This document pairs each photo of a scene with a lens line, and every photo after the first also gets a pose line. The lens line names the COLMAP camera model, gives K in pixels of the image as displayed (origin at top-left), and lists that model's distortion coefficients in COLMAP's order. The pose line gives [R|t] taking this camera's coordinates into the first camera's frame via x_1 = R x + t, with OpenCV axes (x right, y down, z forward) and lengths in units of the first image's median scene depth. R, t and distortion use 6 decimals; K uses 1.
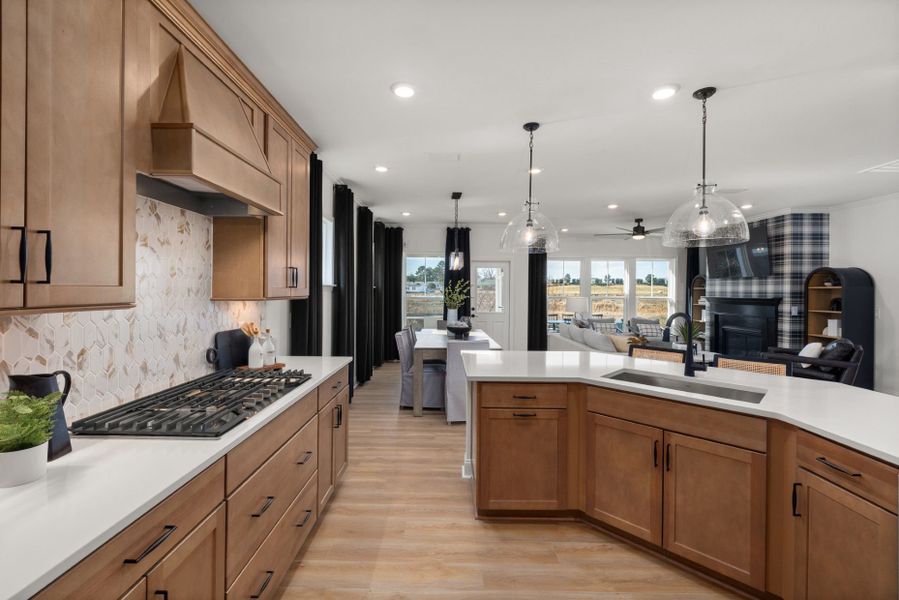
lens RADIAL K [[385.4, 0, 448.3], [0, 385.4, 294.6], [0, 0, 1]] dist [0.001222, -0.000293]
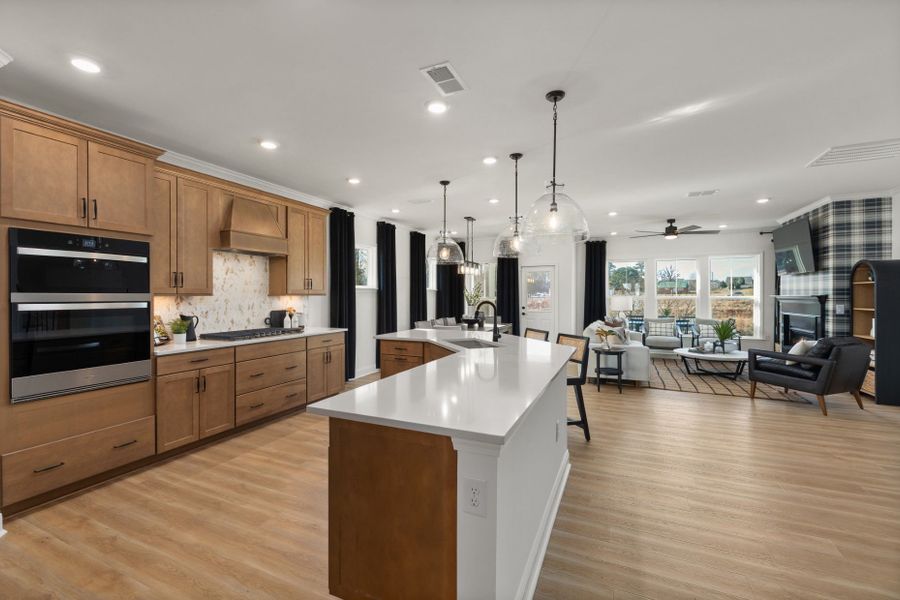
lens RADIAL K [[385.9, 0, 446.9], [0, 385.9, 295.3], [0, 0, 1]] dist [0.001222, -0.000293]
pose [[0.911673, -0.008552, -0.410828, 0.445702], [0.004528, 0.999932, -0.010765, 0.015908], [0.410893, 0.007954, 0.911649, -0.208868]]
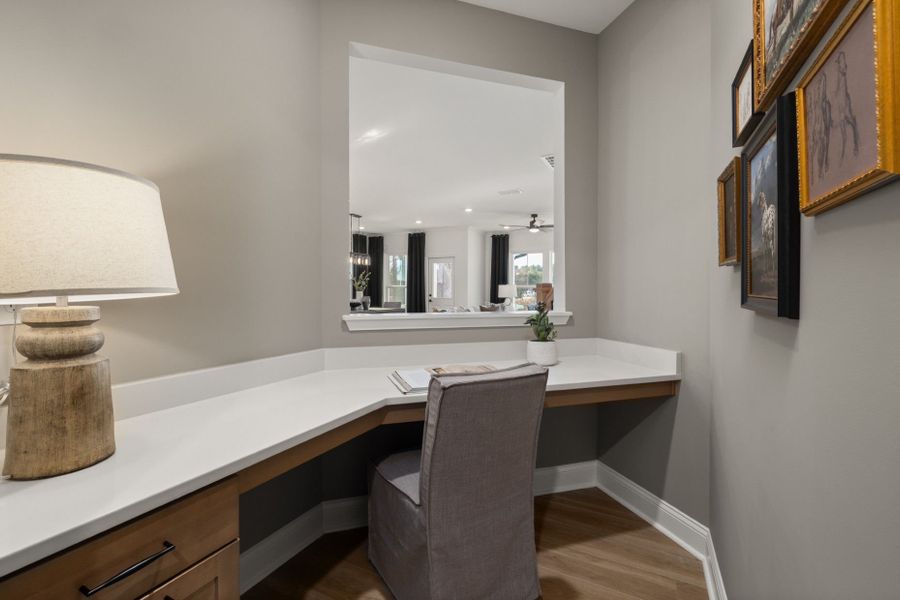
lens RADIAL K [[388.7, 0, 449.2], [0, 388.7, 293.9], [0, 0, 1]] dist [0.000941, 0.000003]
pose [[0.890108, -0.008119, -0.455677, 0.952914], [0.005105, 0.999956, -0.007843, 0.057599], [0.455721, 0.004655, 0.890110, -0.169340]]
